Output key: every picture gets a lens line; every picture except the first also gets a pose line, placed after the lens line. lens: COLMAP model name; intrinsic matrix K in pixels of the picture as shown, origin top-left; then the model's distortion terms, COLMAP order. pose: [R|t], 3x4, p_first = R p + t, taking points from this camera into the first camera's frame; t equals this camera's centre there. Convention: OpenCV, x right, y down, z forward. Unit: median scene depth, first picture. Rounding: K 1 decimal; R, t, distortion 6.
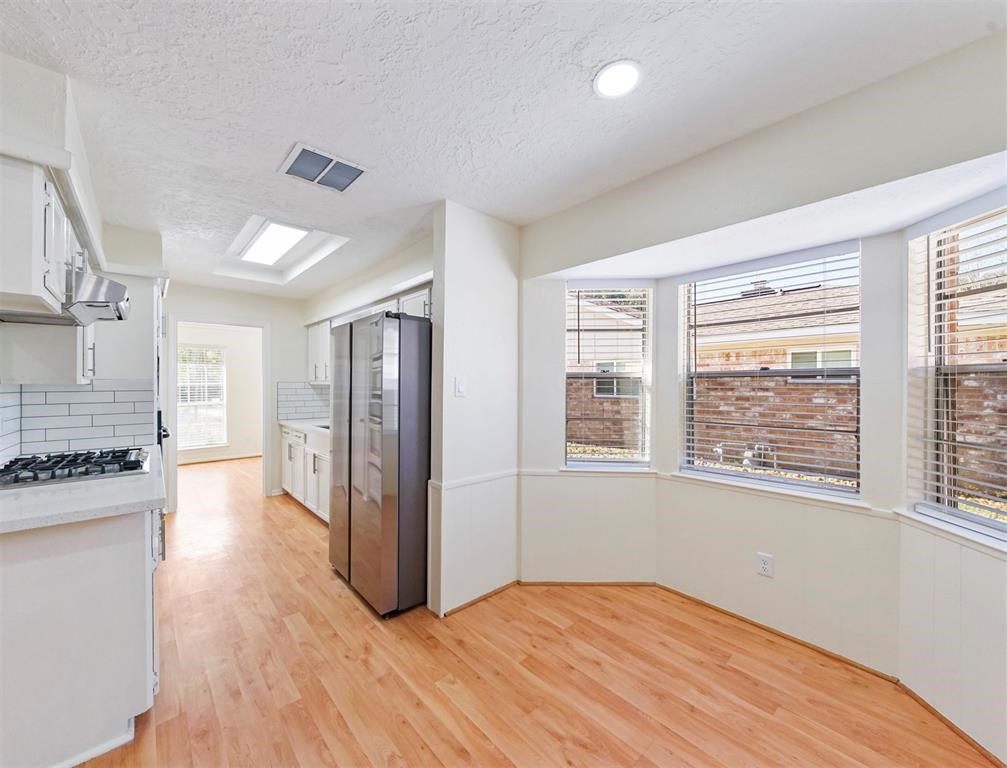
lens RADIAL K [[392.0, 0, 504.8], [0, 392.0, 385.8], [0, 0, 1]] dist [0.000803, 0.000056]
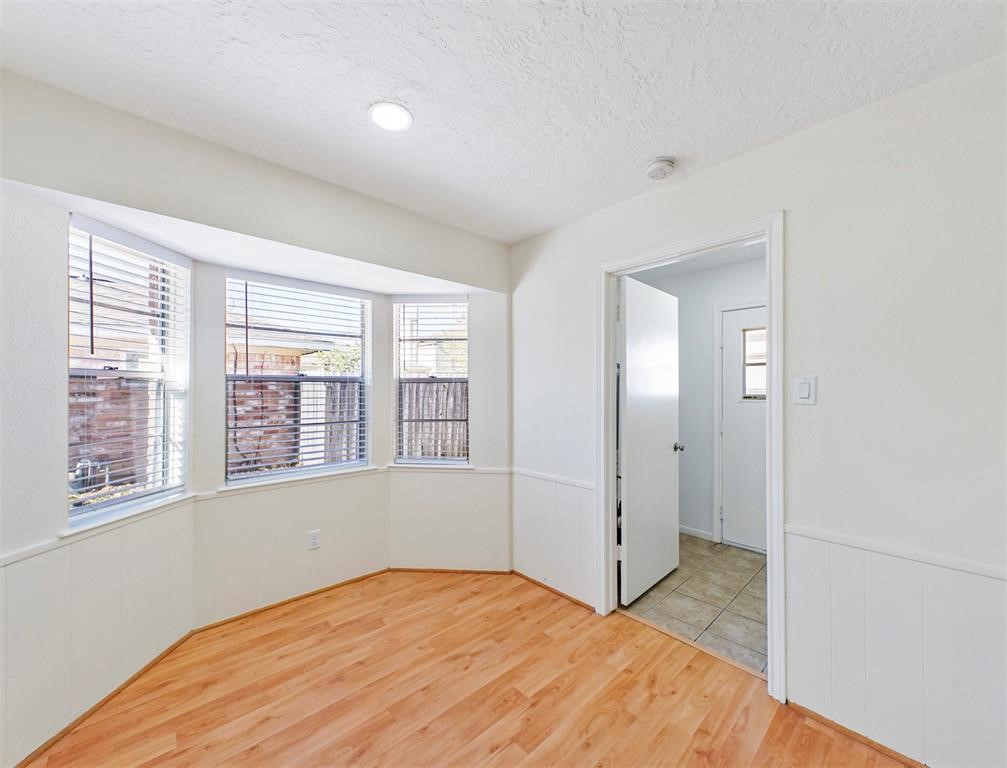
lens RADIAL K [[393.4, 0, 501.2], [0, 393.4, 388.8], [0, 0, 1]] dist [0.000907, 0.000364]
pose [[0.011659, -0.001525, 0.999931, -0.523000], [0.004505, 0.999989, 0.001472, -0.000225], [-0.999922, 0.004487, 0.011666, 0.419371]]
